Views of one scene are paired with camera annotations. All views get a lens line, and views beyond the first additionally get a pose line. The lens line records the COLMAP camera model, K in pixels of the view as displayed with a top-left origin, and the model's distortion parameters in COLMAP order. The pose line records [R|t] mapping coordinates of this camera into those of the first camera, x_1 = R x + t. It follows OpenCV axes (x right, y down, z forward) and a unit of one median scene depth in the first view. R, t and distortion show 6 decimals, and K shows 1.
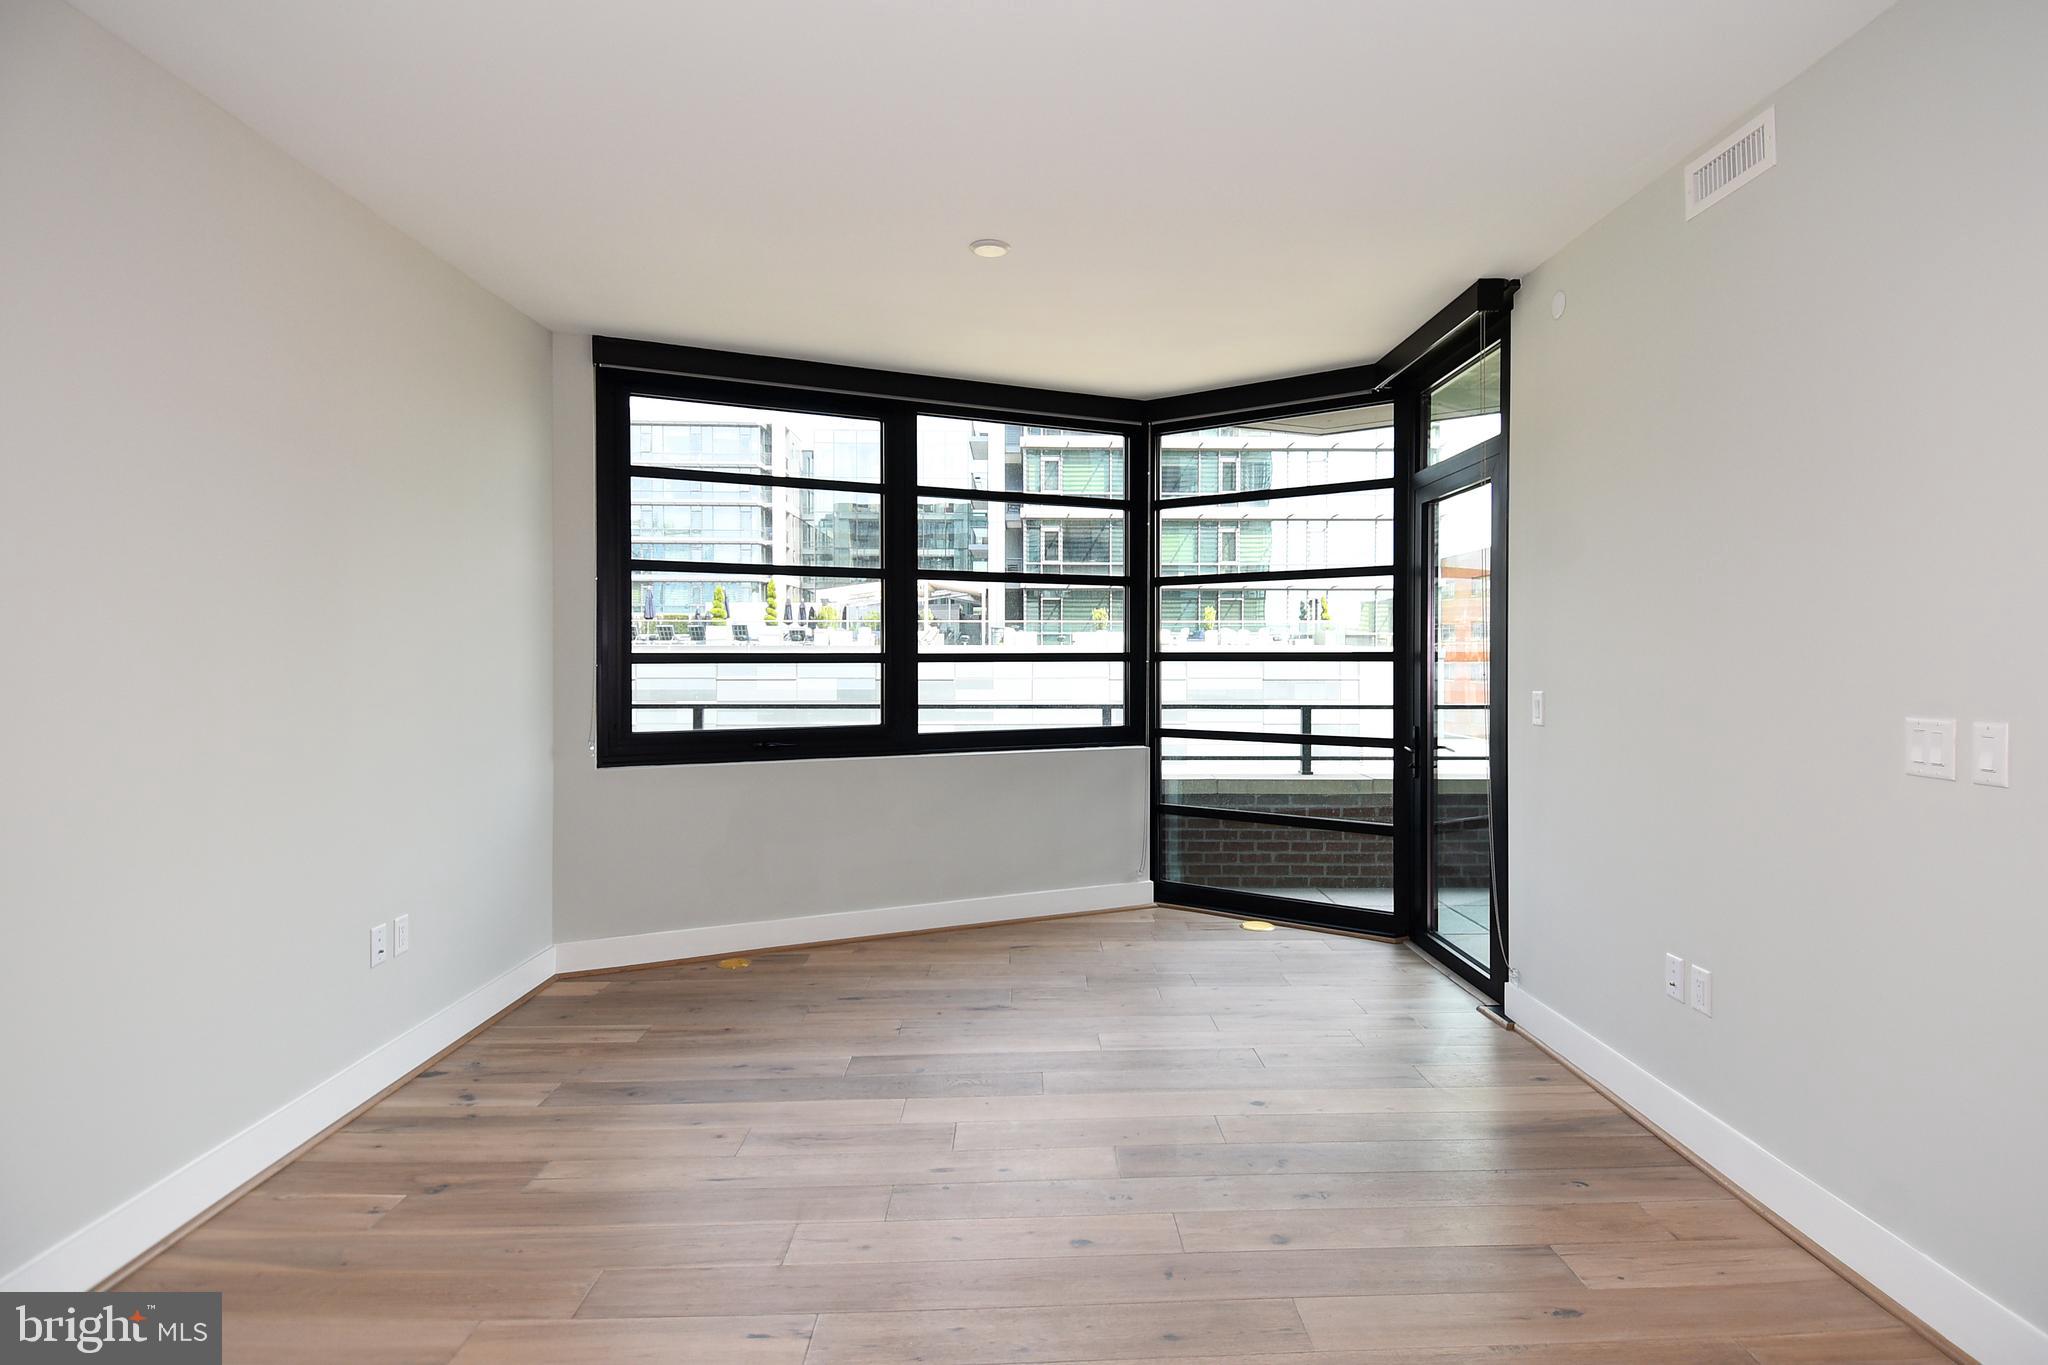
lens RADIAL K [[1066.4, 0, 1056.3], [0, 1066.4, 665.2], [0, 0, 1]] dist [0.053644, -0.057350]
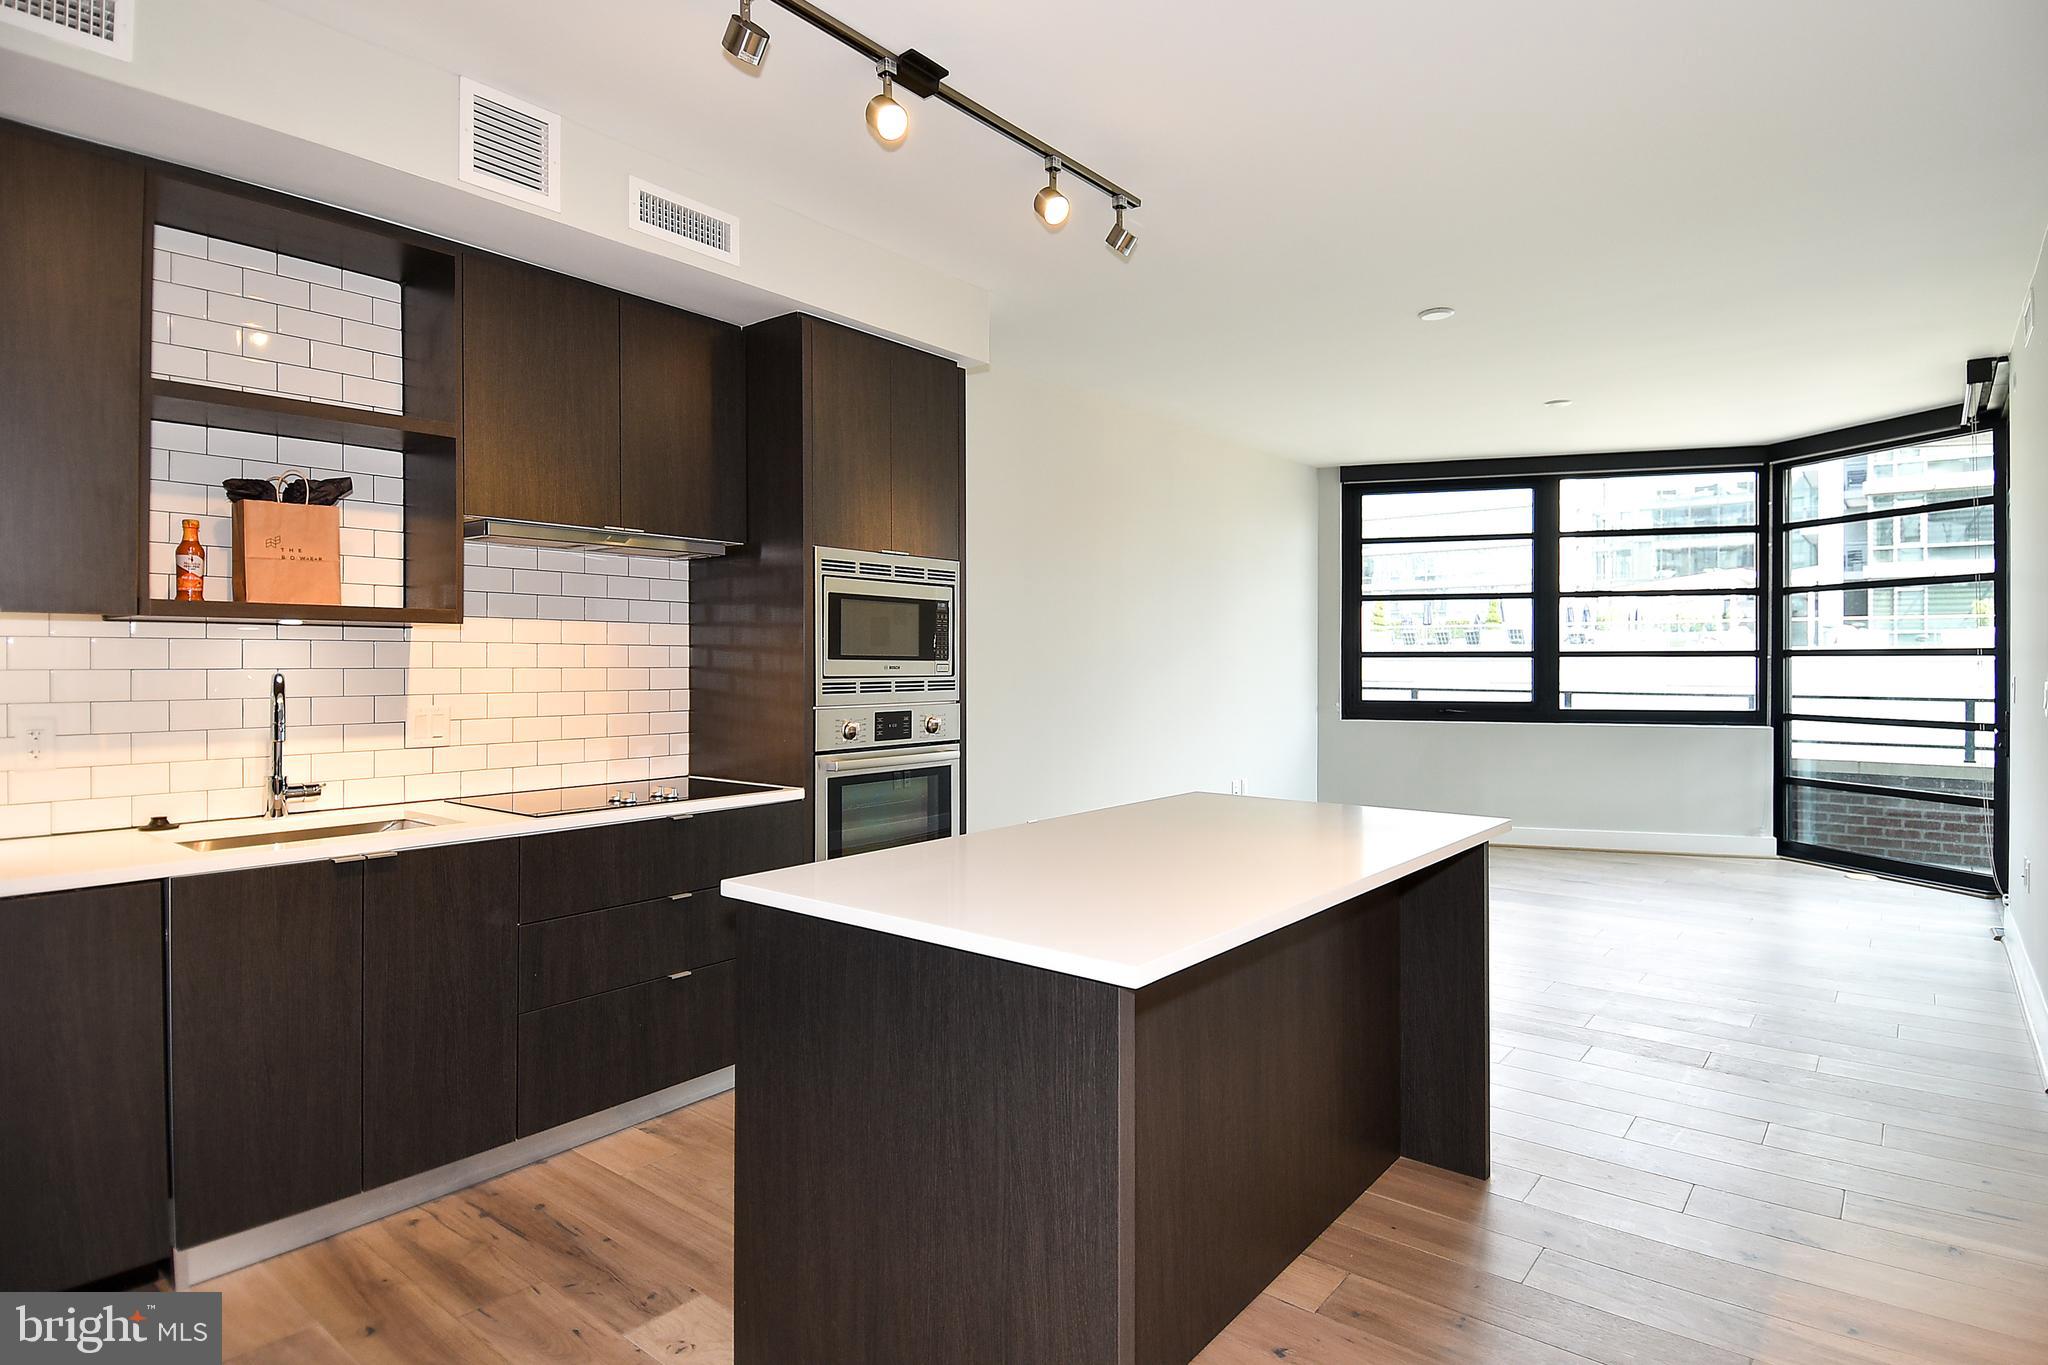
lens RADIAL K [[1066.4, 0, 1056.3], [0, 1066.4, 665.2], [0, 0, 1]] dist [0.053644, -0.057350]
pose [[0.761454, 0.003106, -0.648211, 0.277150], [-0.005961, 0.999980, -0.002210, 0.013949], [0.648191, 0.005547, 0.761457, -0.491757]]
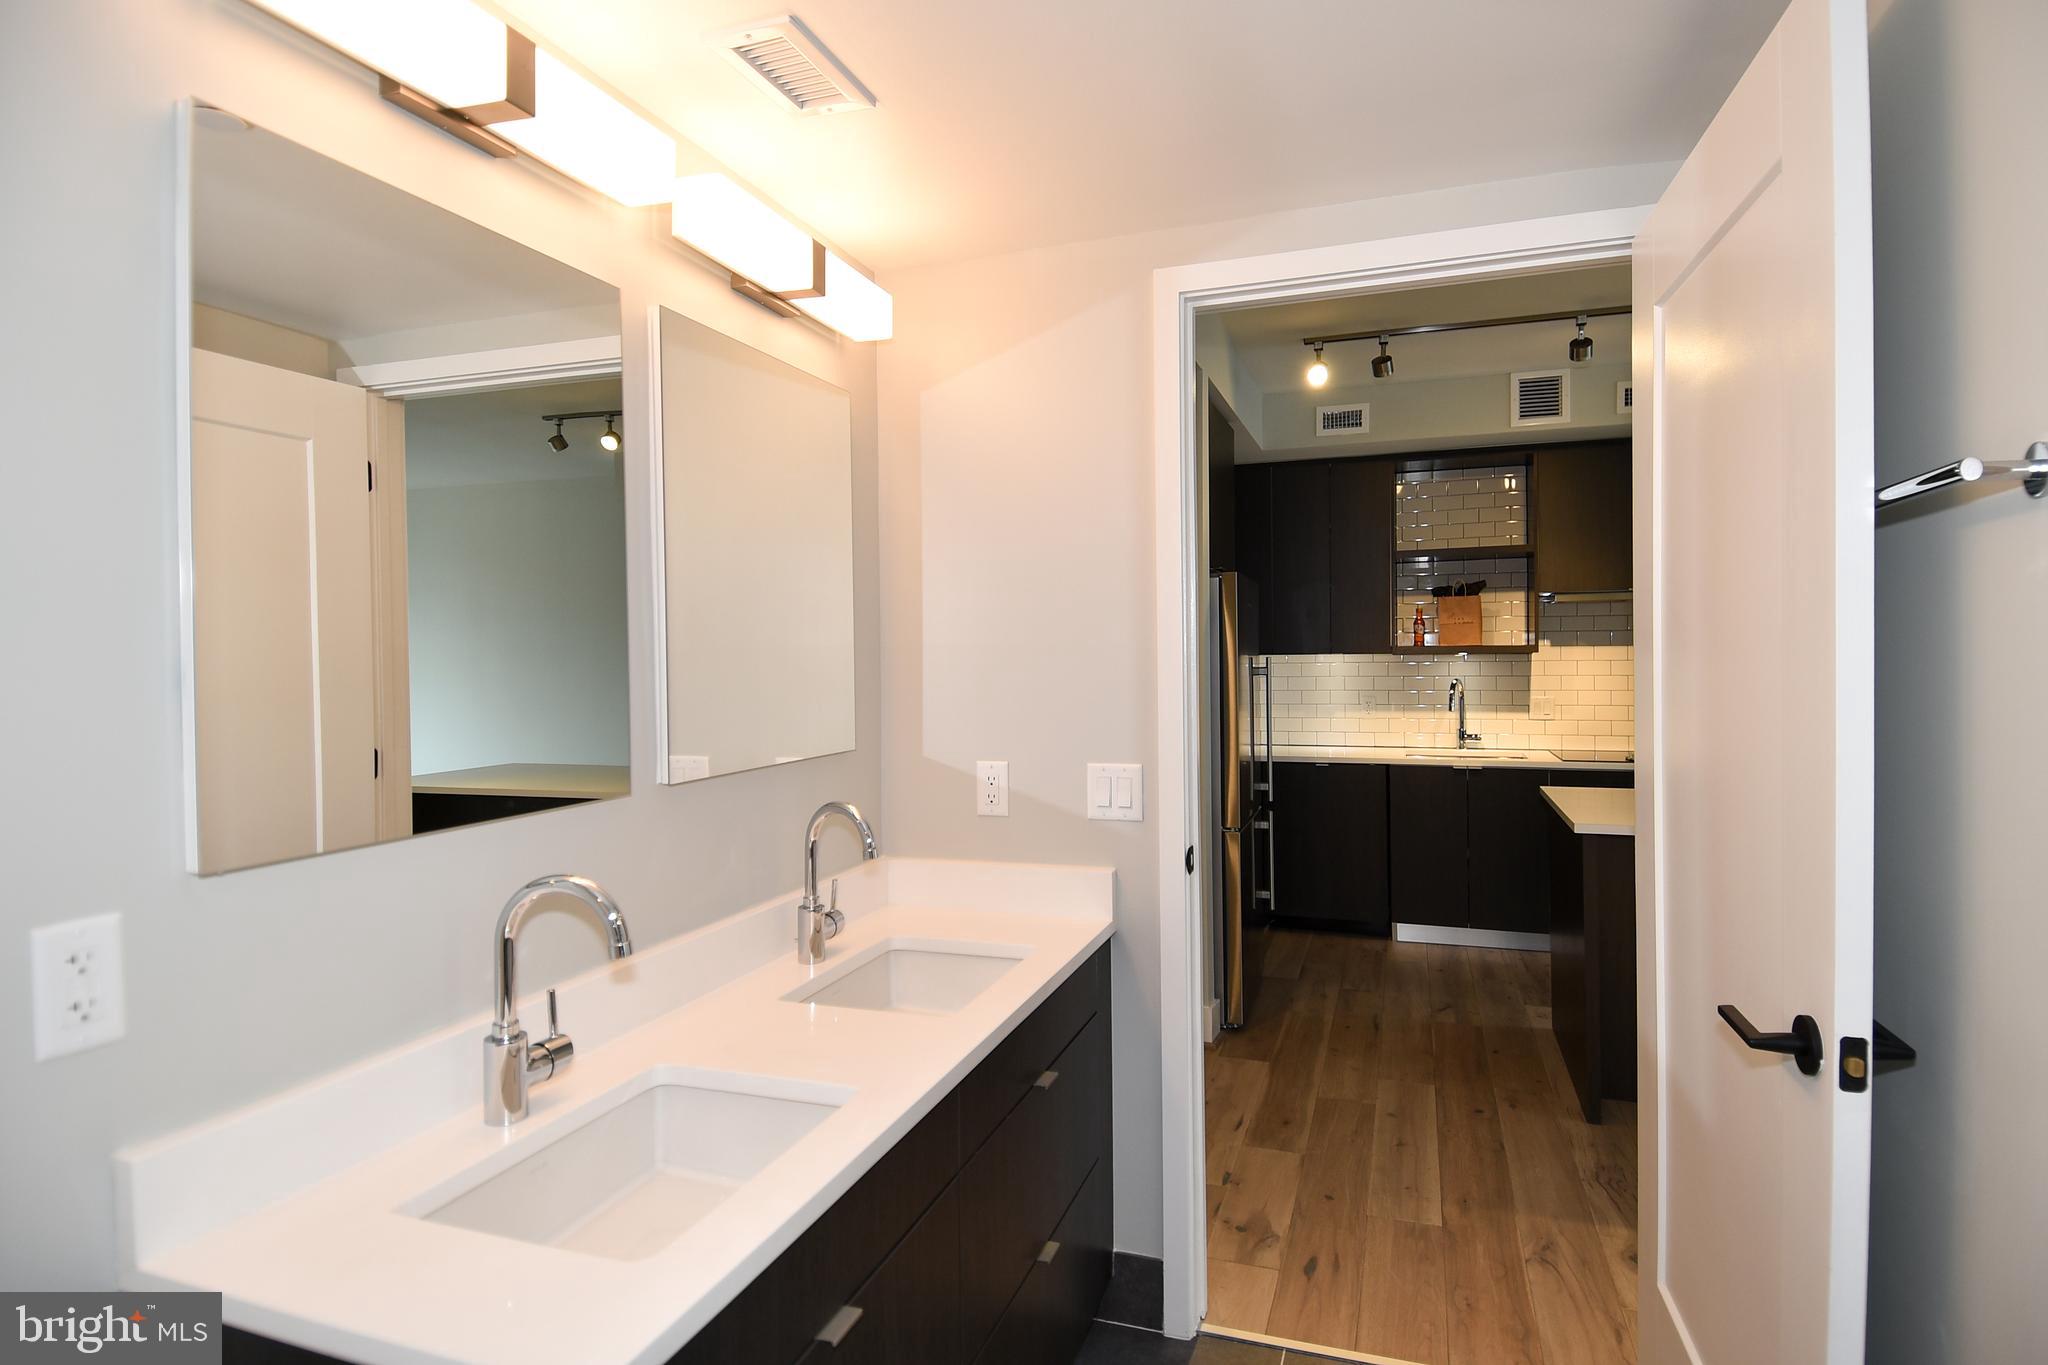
lens RADIAL K [[1066.4, 0, 1056.3], [0, 1066.4, 665.2], [0, 0, 1]] dist [0.053644, -0.057350]
pose [[-0.356828, 0.015054, -0.934049, 0.764239], [0.005588, 0.999887, 0.013980, -0.010380], [0.934153, -0.000230, -0.356872, -0.338606]]
